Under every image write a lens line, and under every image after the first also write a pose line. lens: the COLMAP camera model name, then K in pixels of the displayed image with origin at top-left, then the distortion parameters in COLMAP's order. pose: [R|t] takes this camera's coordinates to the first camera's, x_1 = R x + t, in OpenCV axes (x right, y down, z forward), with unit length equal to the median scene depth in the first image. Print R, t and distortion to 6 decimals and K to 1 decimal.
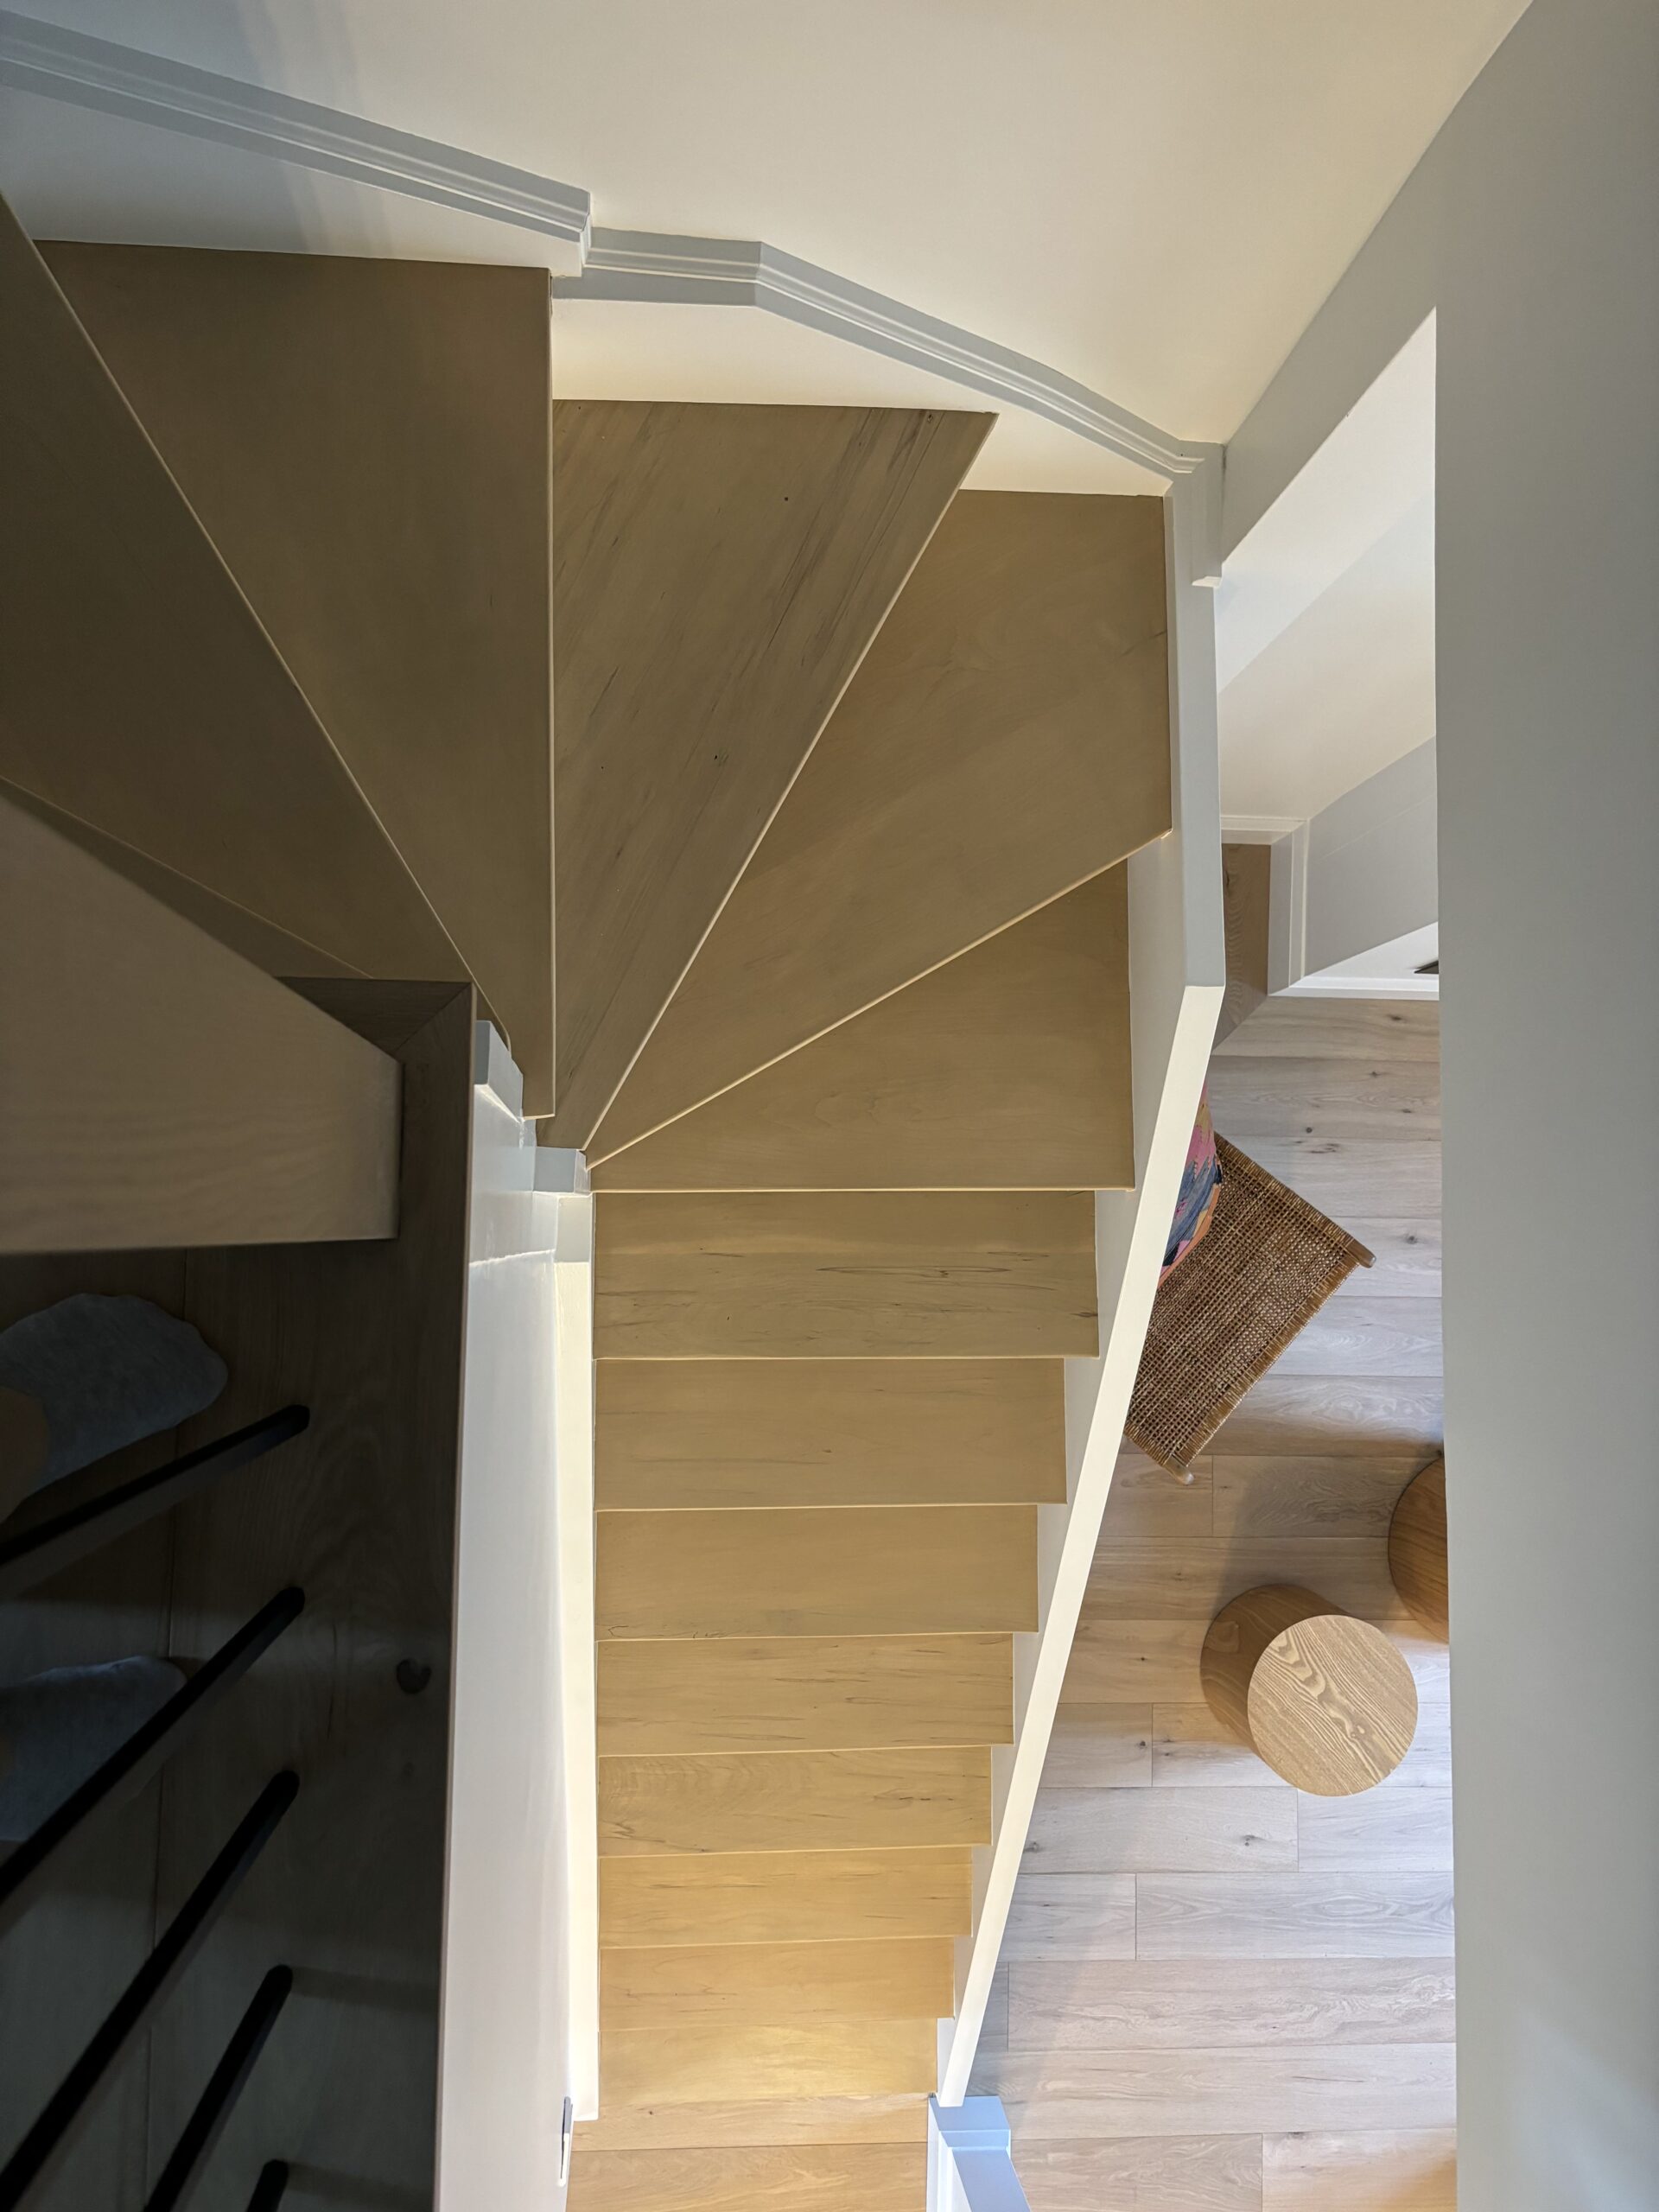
lens RADIAL K [[1682.4, 0, 822.8], [0, 1682.4, 1102.7], [0, 0, 1]] dist [0.023141, -0.007351]
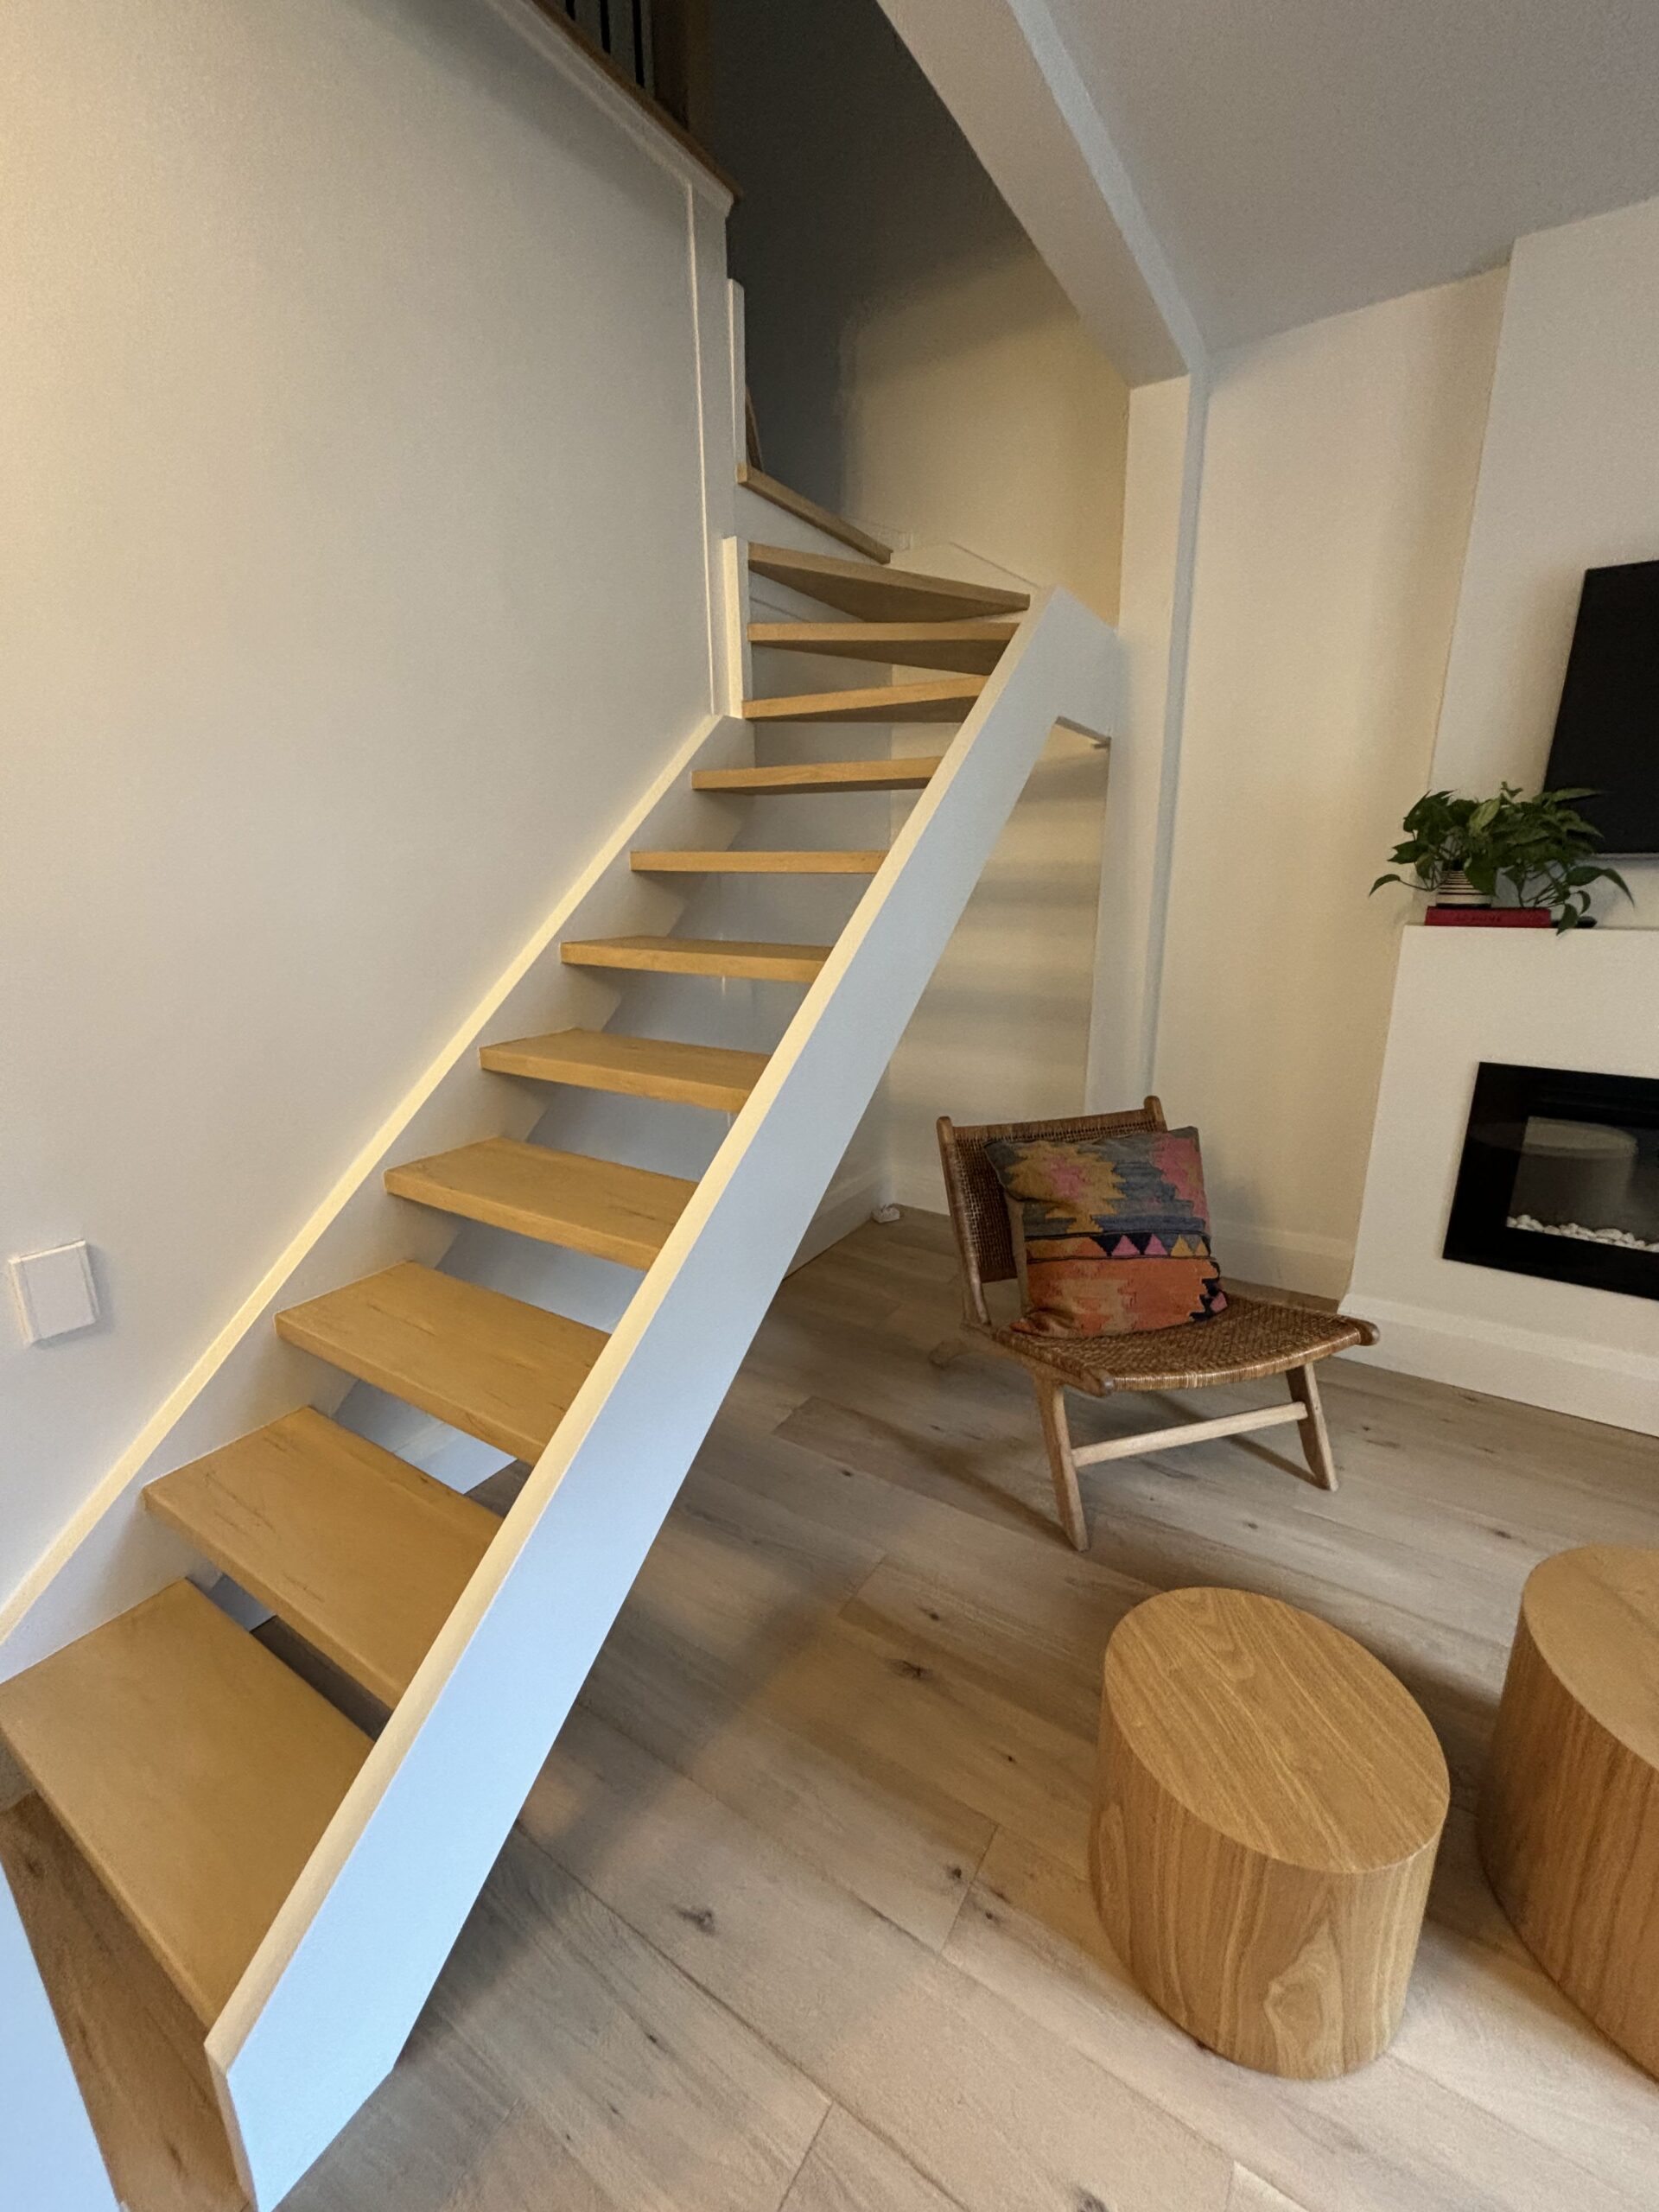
lens RADIAL K [[902.3, 0, 826.0], [0, 902.3, 1109.9], [0, 0, 1]] dist [0.000203, 0.001027]
pose [[0.842572, 0.034125, -0.537501, 0.314604], [-0.522515, 0.293750, -0.800430, 0.583786], [0.130576, 0.955273, 0.265337, 0.664001]]
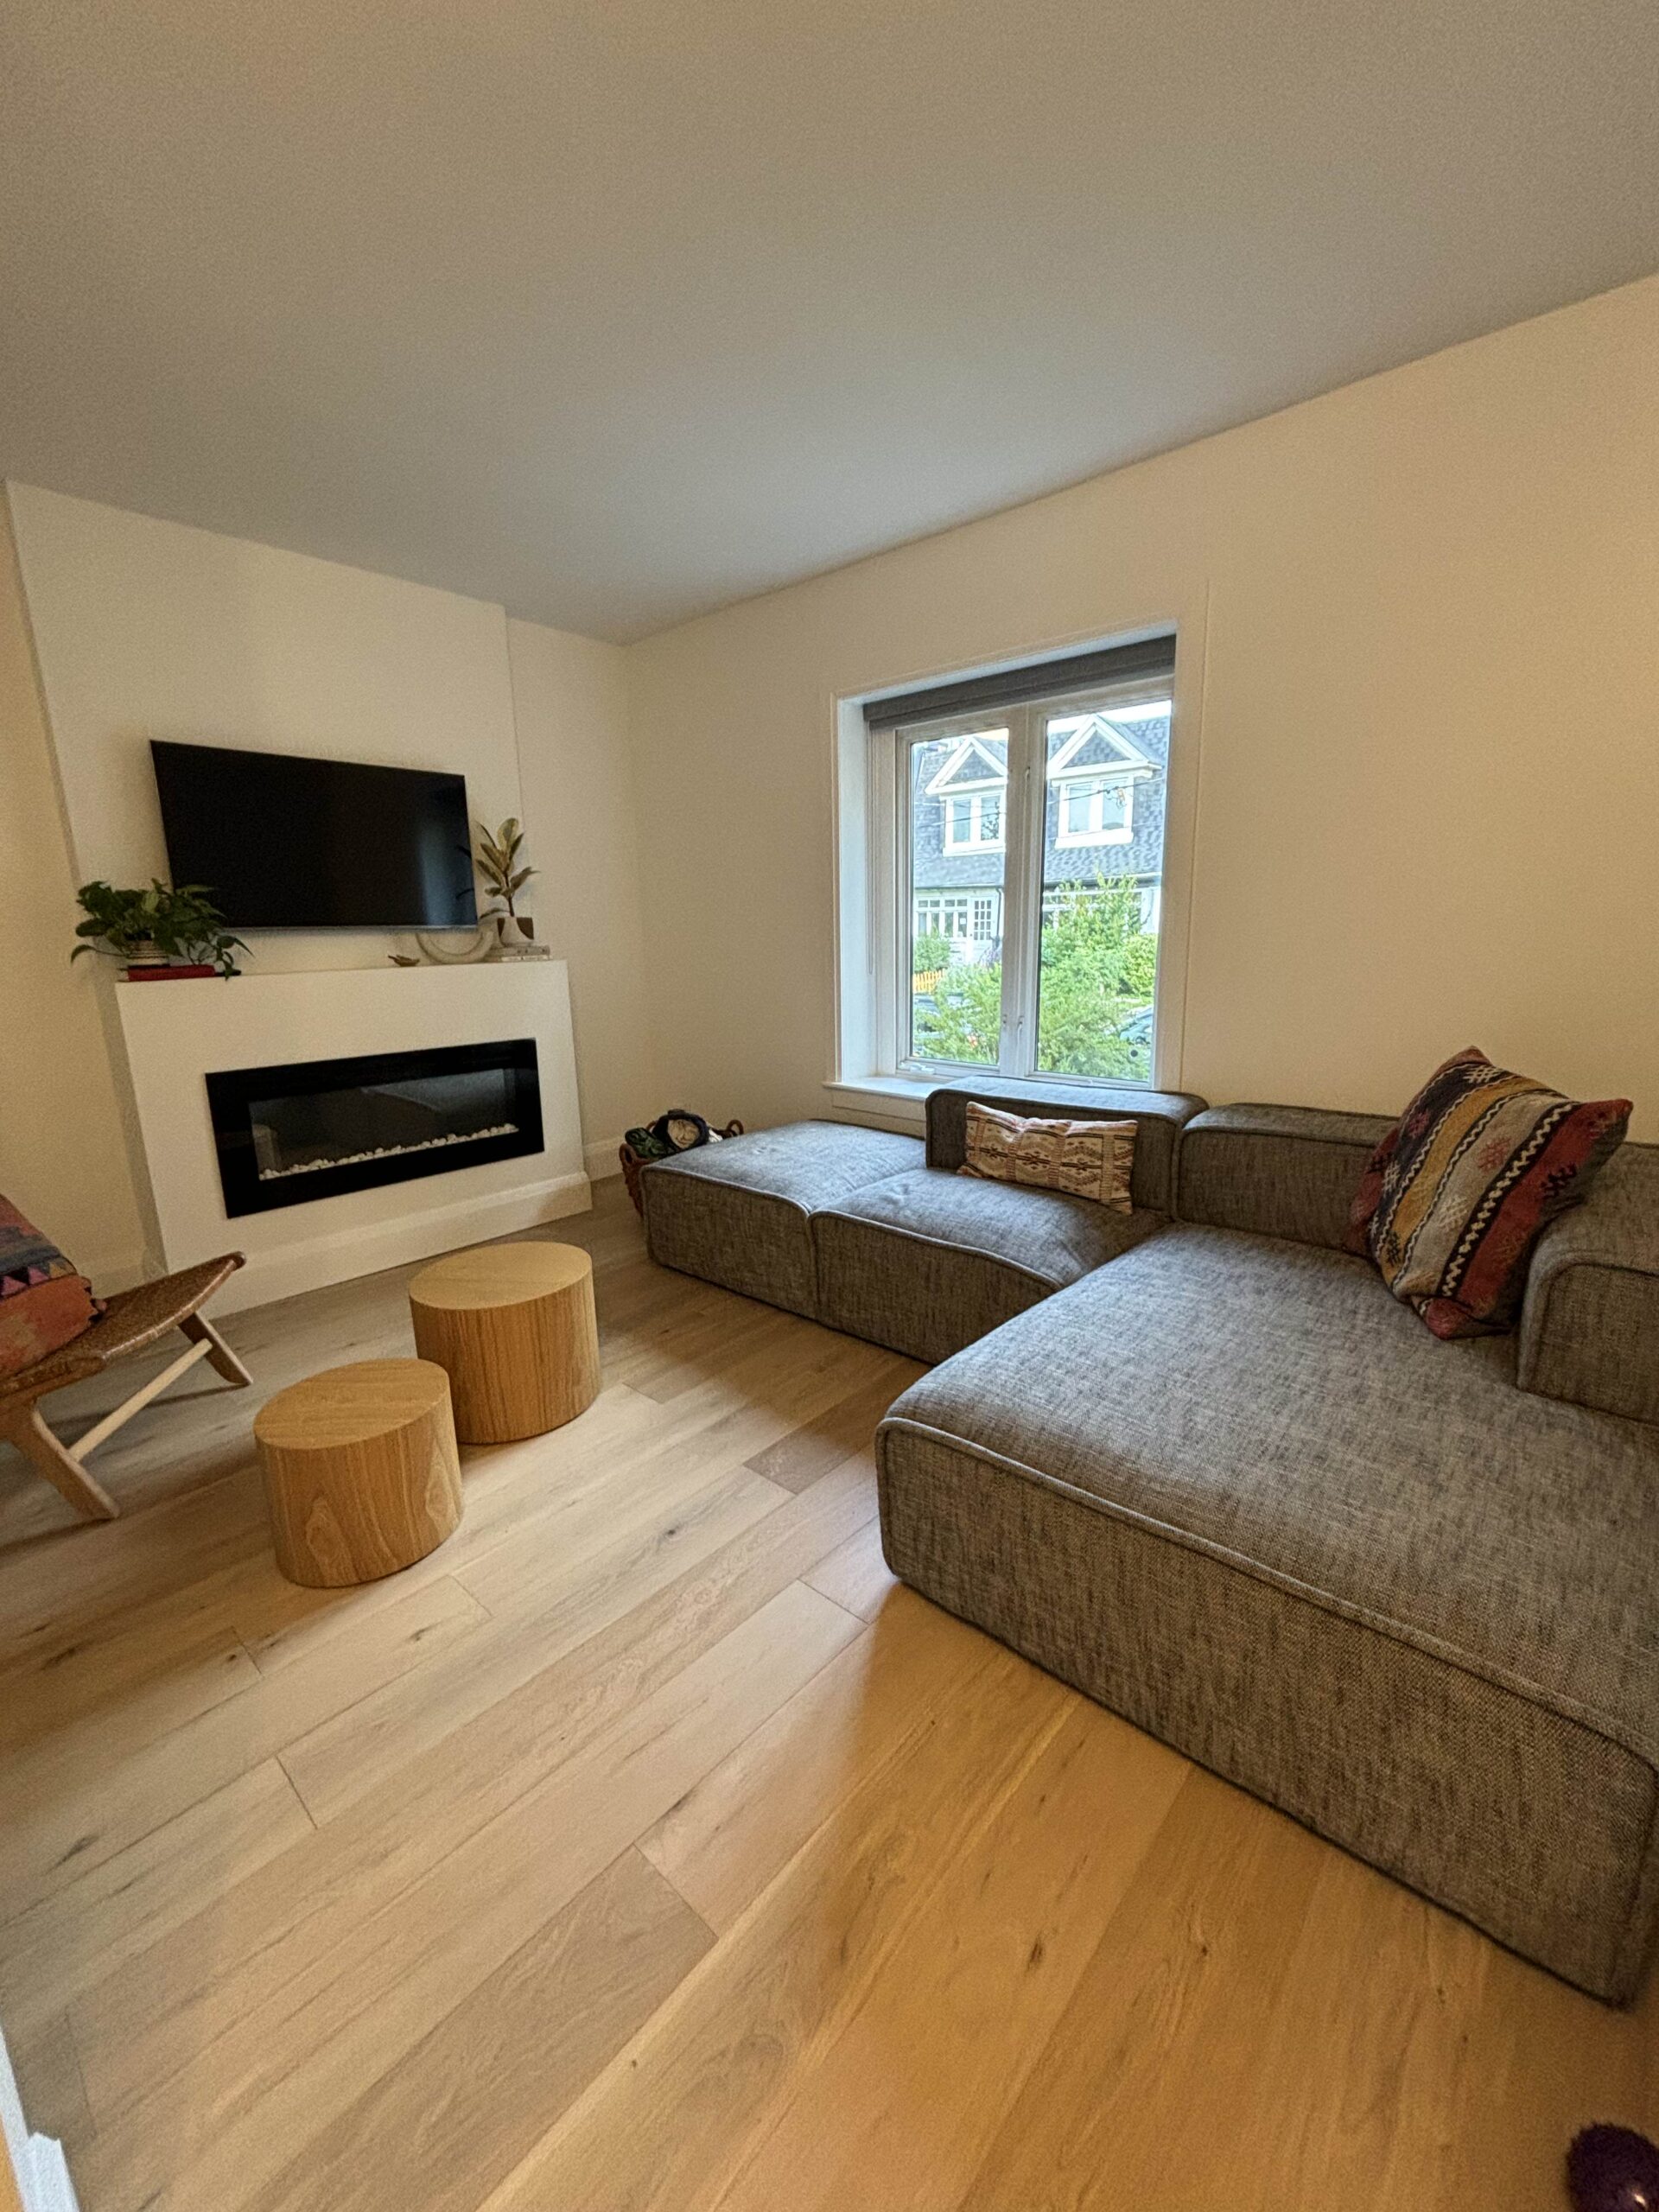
lens RADIAL K [[902.3, 0, 838.1], [0, 902.3, 1105.7], [0, 0, 1]] dist [0.000203, 0.001027]
pose [[0.644109, -0.263258, 0.718205, 0.137242], [0.764343, 0.184614, -0.617816, 0.828079], [0.030054, 0.946896, 0.320131, 0.628326]]
